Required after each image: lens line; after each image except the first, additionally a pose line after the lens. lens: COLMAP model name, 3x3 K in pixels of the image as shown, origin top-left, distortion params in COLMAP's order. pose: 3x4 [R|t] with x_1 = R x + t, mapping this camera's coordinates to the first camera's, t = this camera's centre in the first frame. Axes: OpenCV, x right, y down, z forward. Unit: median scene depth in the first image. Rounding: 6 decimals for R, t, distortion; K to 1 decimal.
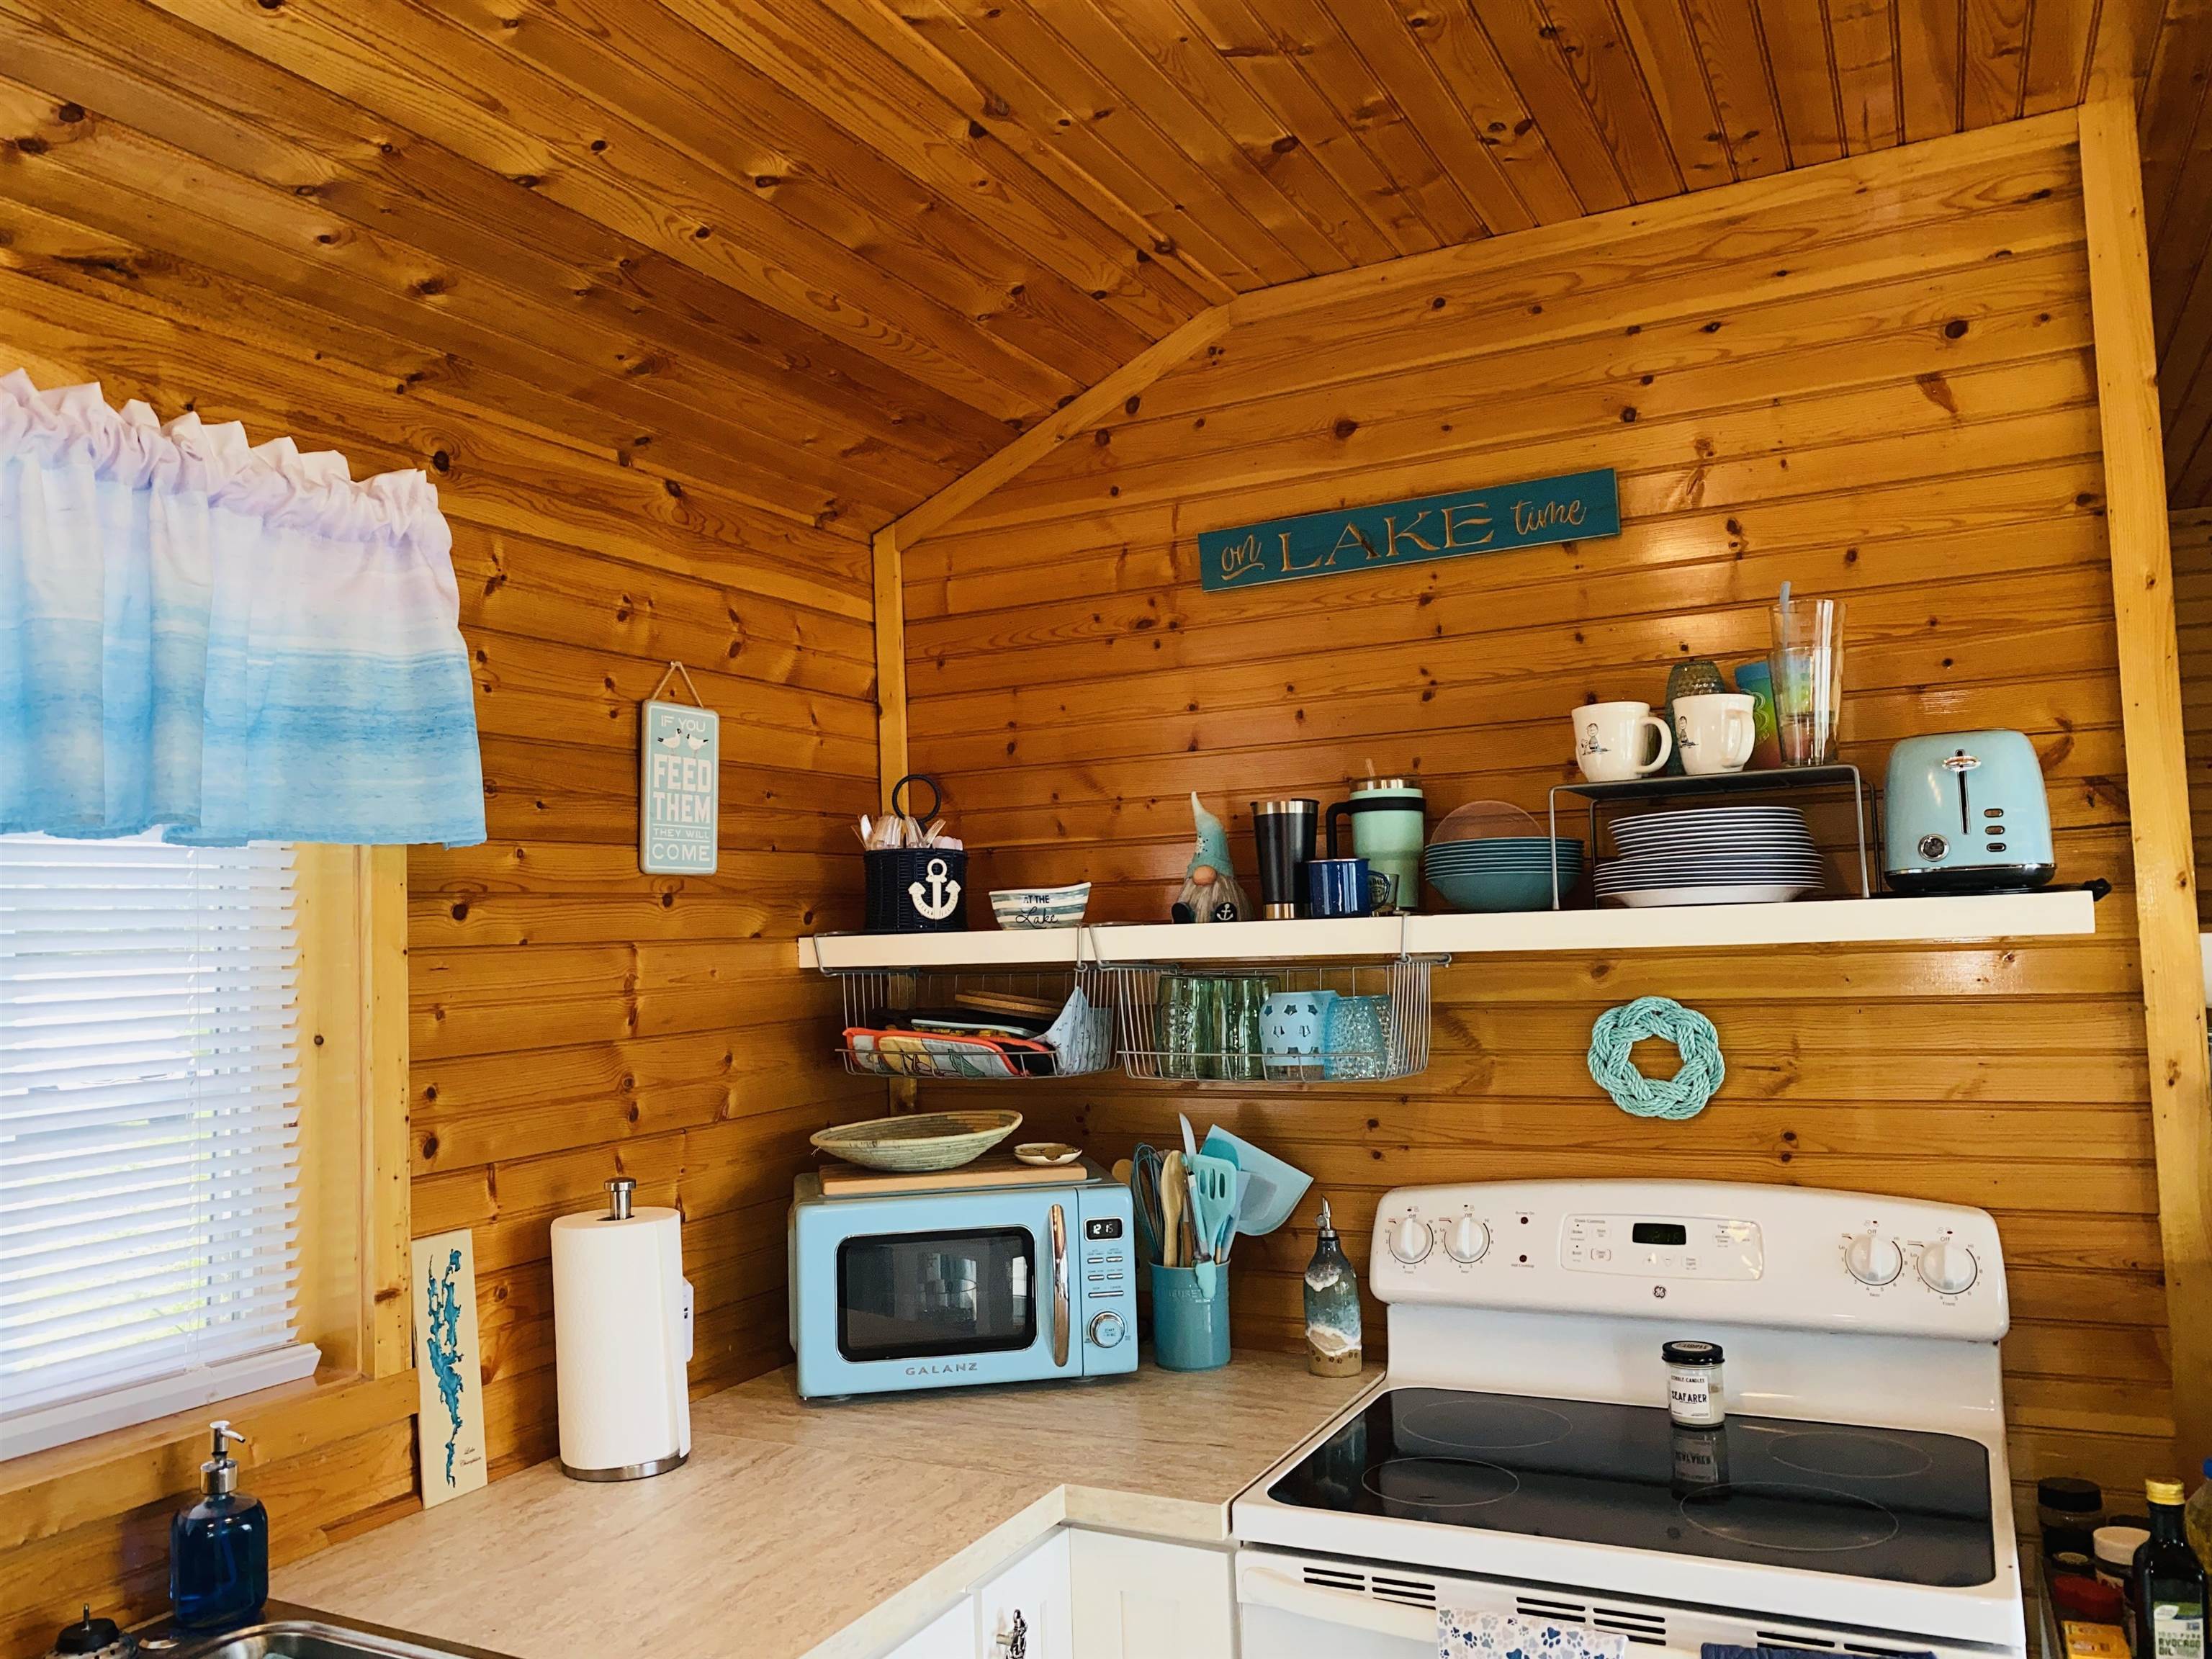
lens RADIAL K [[1680.3, 0, 1068.9], [0, 1680.3, 829.7], [0, 0, 1]] dist [0.057650, -0.096168]
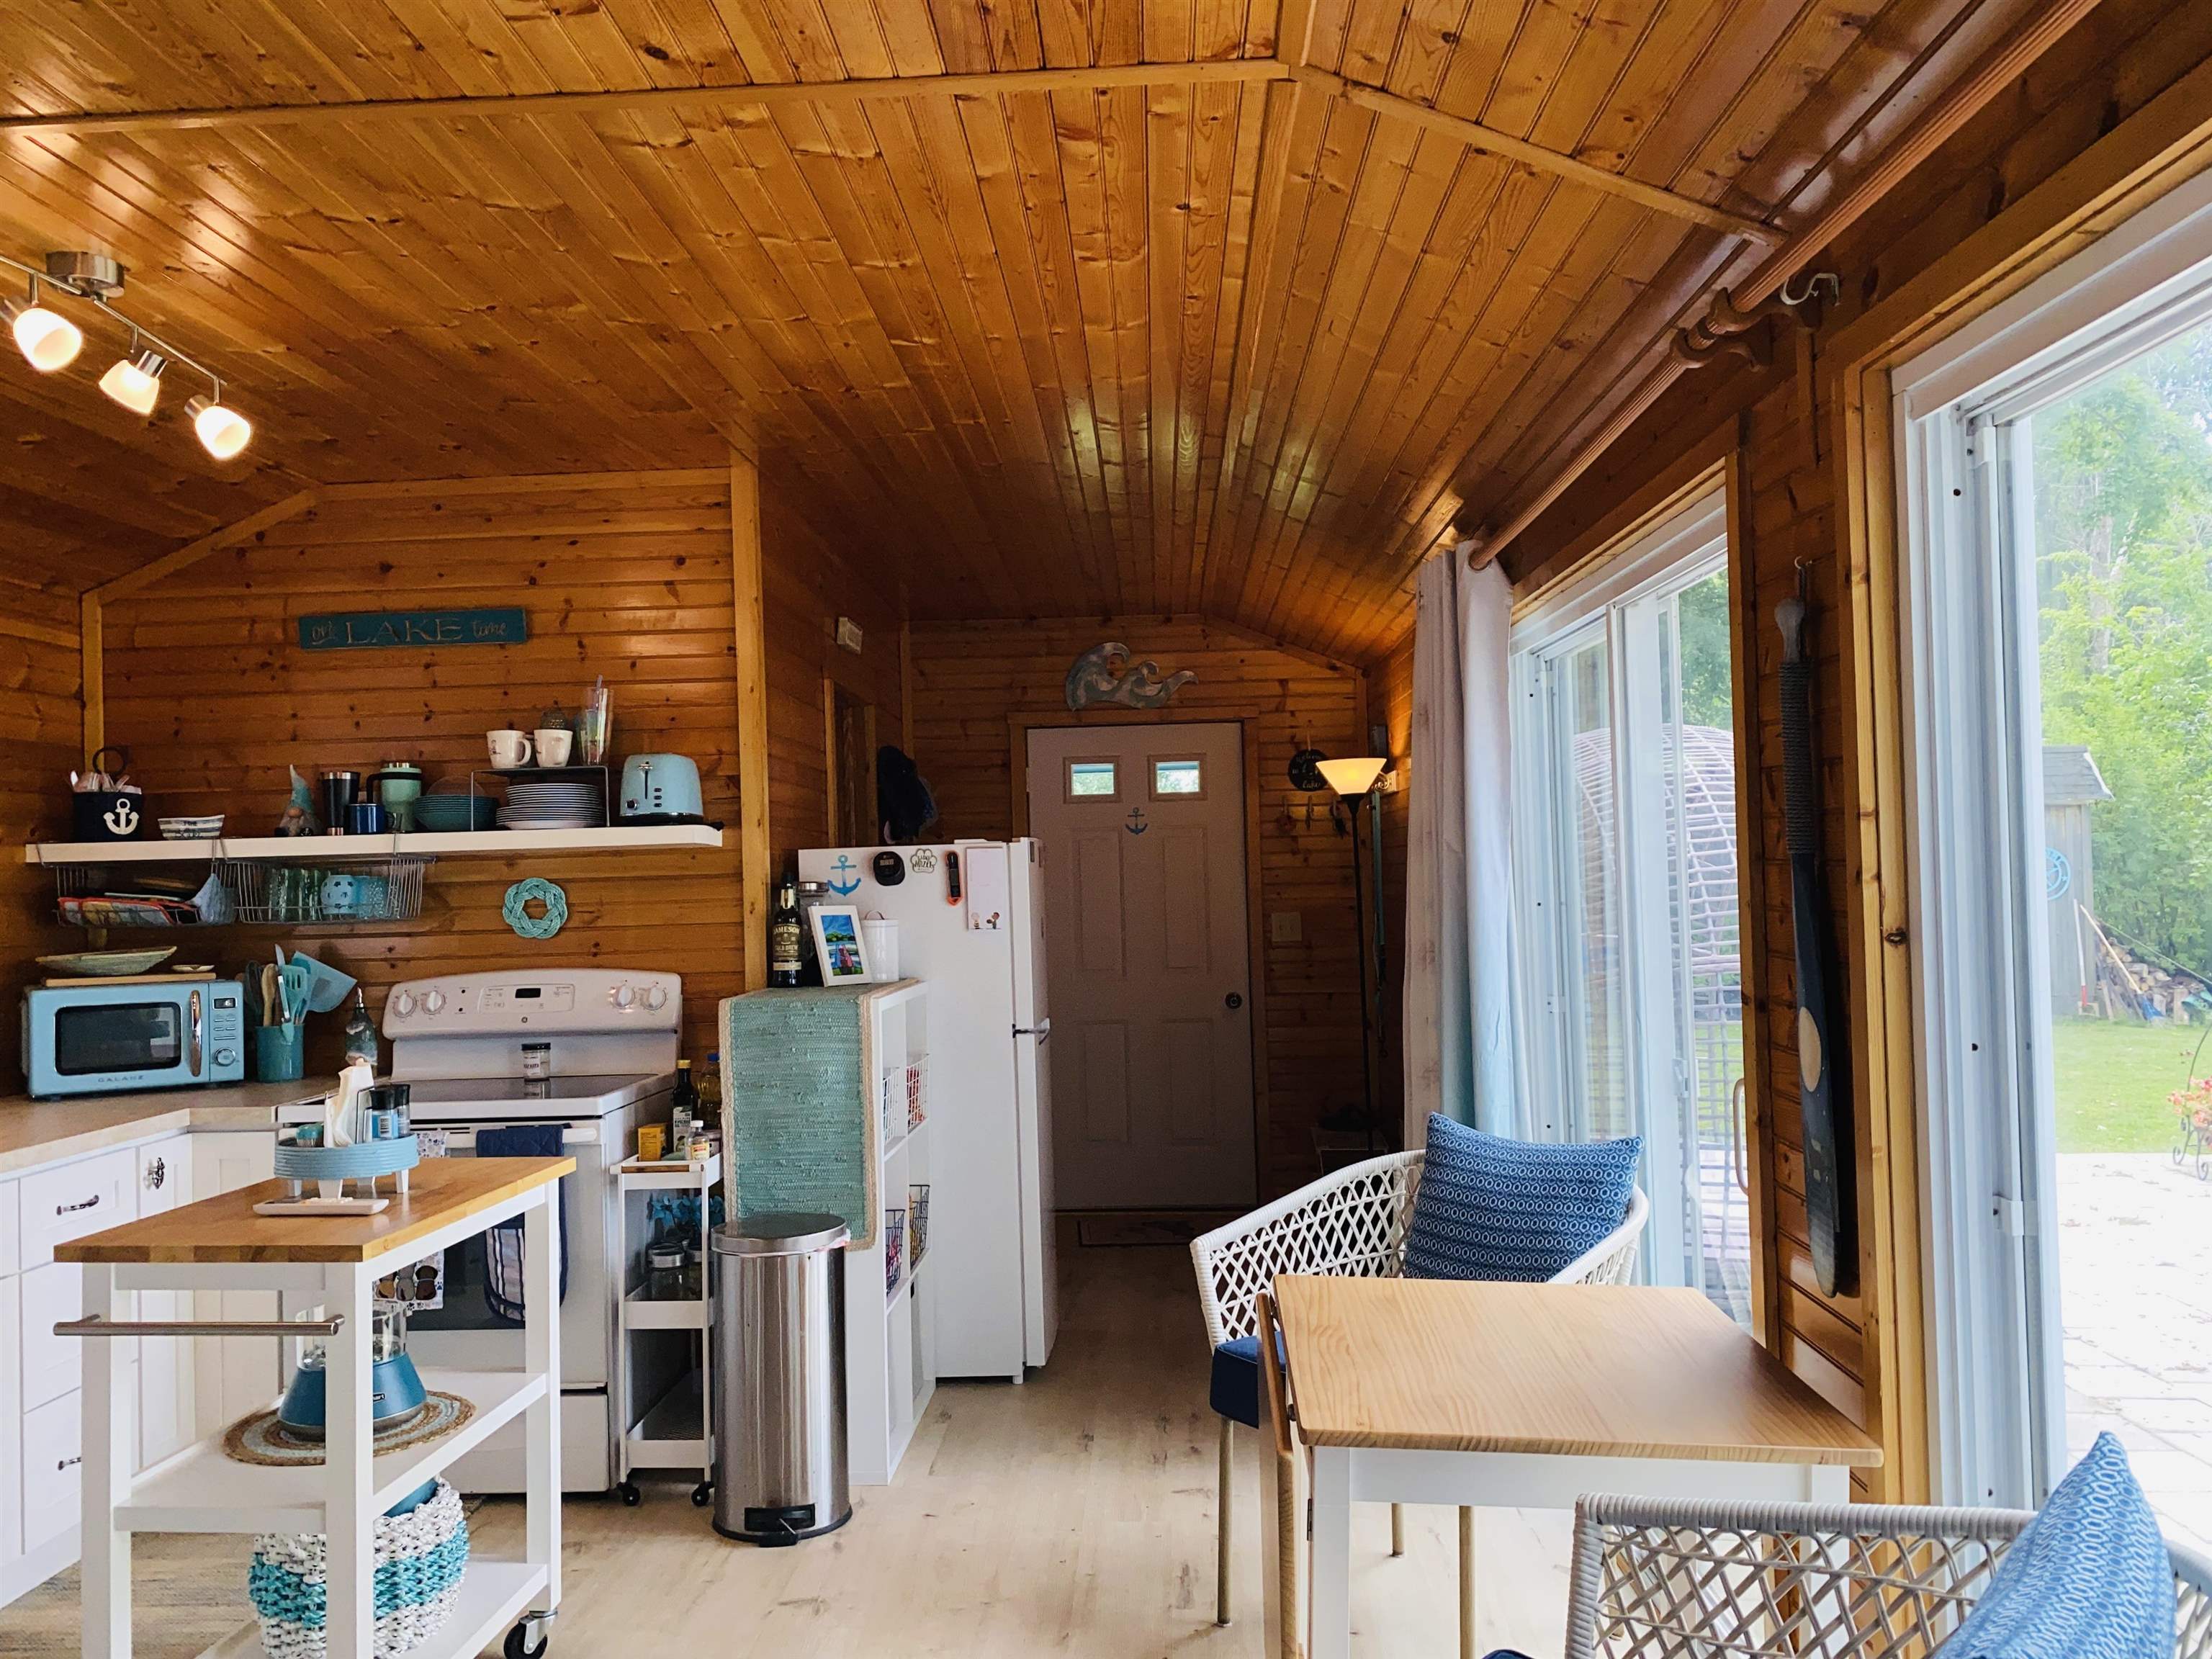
lens RADIAL K [[1698.7, 0, 1092.2], [0, 1698.7, 842.0], [0, 0, 1]] dist [-0.001309, -0.011940]
pose [[0.904862, 0.019654, 0.425251, 0.086018], [-0.030492, 0.999360, 0.018695, -0.000533], [-0.424612, -0.029883, 0.904882, -1.046555]]
